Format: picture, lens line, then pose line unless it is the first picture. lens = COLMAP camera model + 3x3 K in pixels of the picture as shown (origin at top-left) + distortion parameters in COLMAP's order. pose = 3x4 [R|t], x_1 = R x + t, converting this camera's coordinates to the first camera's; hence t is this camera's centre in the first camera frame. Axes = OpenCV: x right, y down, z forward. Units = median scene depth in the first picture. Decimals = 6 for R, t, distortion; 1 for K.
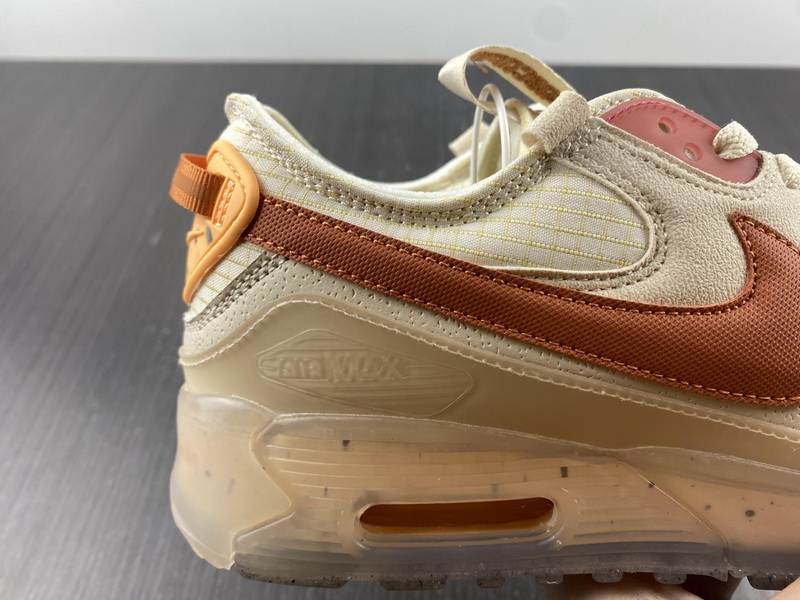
lens RADIAL K [[595.2, 0, 401.8], [0, 595.2, 290.4], [0, 0, 1]] dist [0.131933, -0.308377]
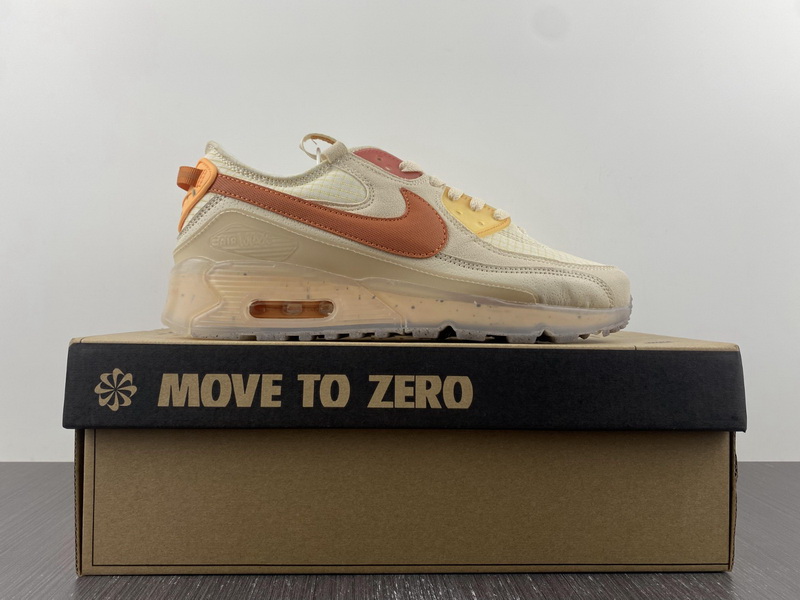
lens RADIAL K [[595.2, 0, 401.8], [0, 595.2, 290.4], [0, 0, 1]] dist [0.131933, -0.308377]
pose [[0.997395, 0.033774, 0.063741, 0.401077], [-0.016336, 0.966418, -0.256455, 0.968252], [-0.070262, 0.254746, 0.964452, -1.395074]]
